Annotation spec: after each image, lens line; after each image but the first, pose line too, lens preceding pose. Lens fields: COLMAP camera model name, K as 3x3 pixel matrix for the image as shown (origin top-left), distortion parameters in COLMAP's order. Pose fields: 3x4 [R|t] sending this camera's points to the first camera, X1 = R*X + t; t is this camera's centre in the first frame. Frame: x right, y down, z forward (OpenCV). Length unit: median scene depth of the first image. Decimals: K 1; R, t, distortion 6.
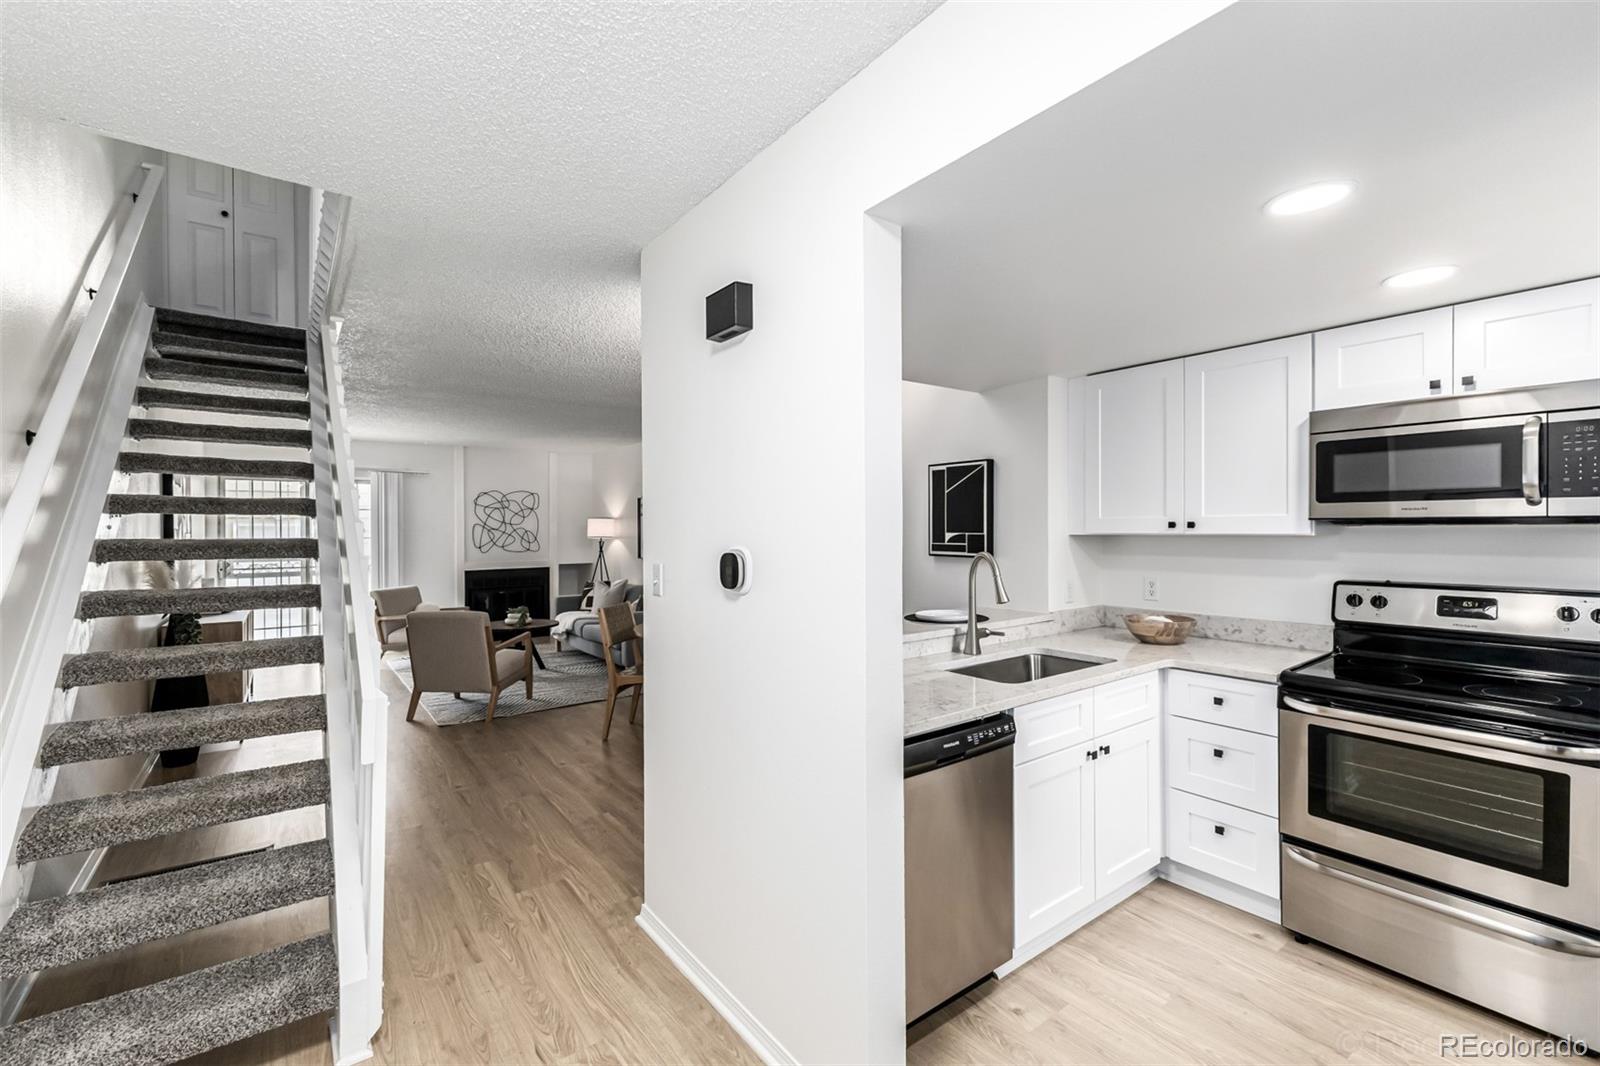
lens RADIAL K [[687.1, 0, 801.2], [0, 687.1, 530.8], [0, 0, 1]] dist [0.001619, -0.000005]
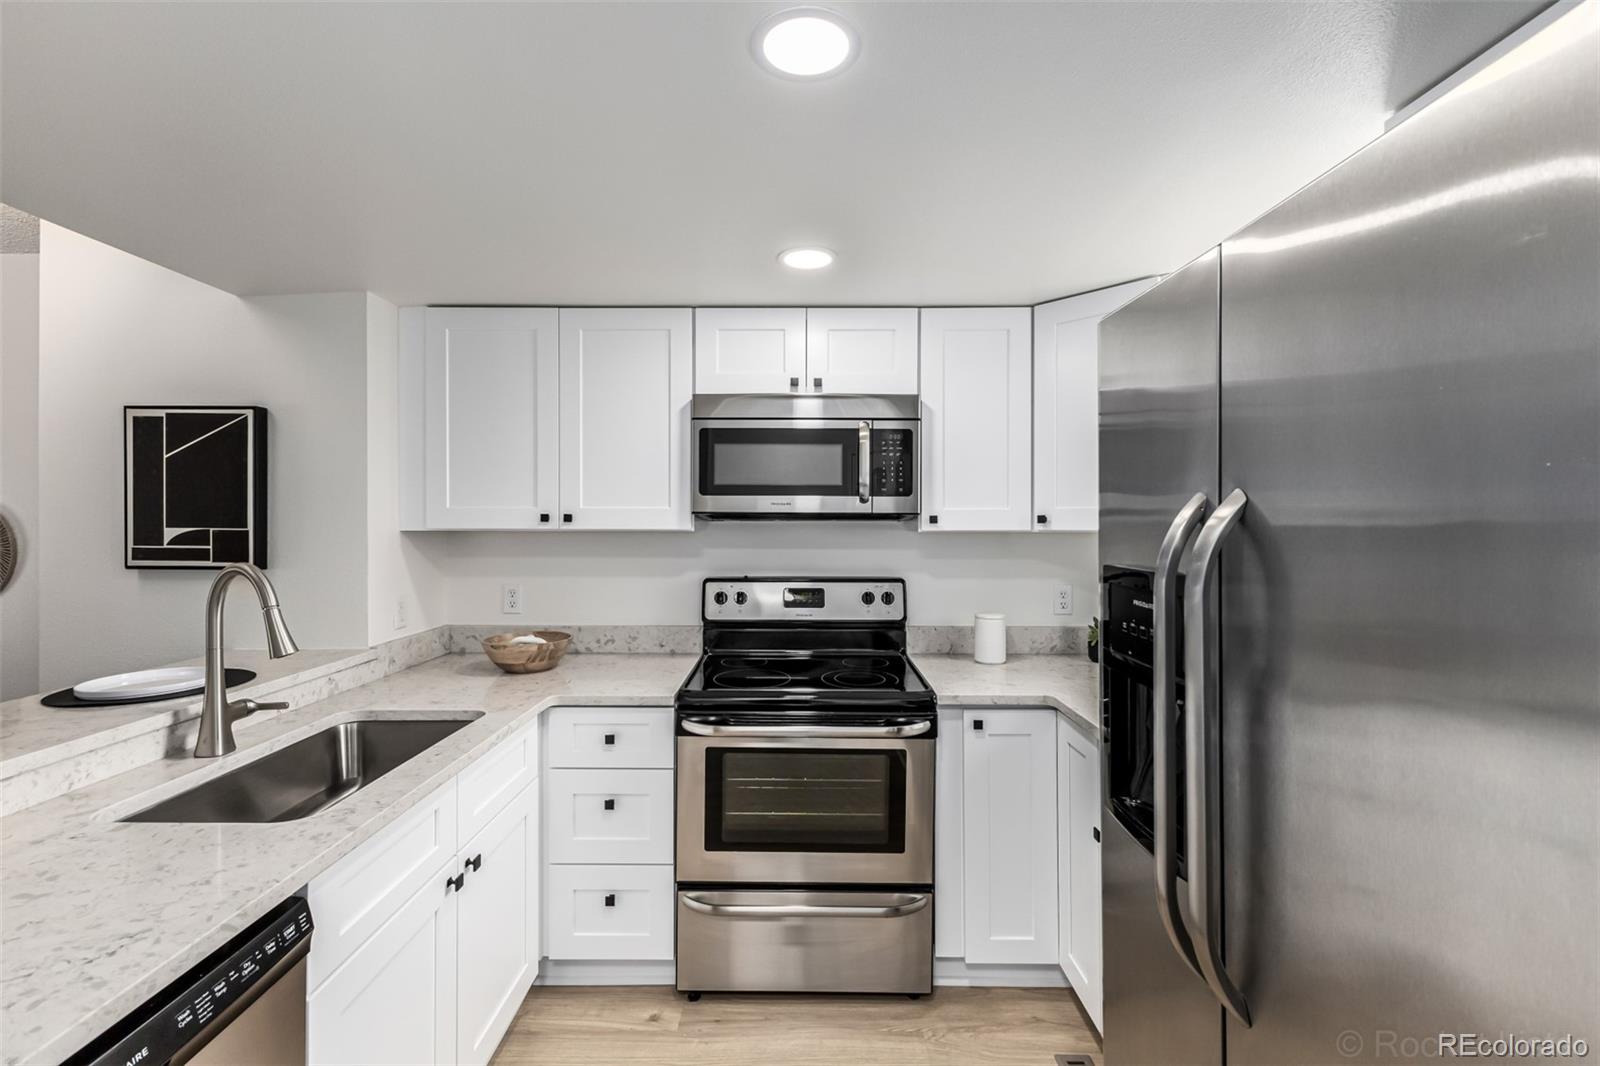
lens RADIAL K [[698.2, 0, 802.9], [0, 698.2, 531.5], [0, 0, 1]] dist [0.013791, 0.000167]
pose [[0.607600, -0.002475, 0.794239, 0.094317], [-0.002829, 0.999982, 0.005281, 0.002167], [-0.794238, -0.005455, 0.607582, 0.314280]]
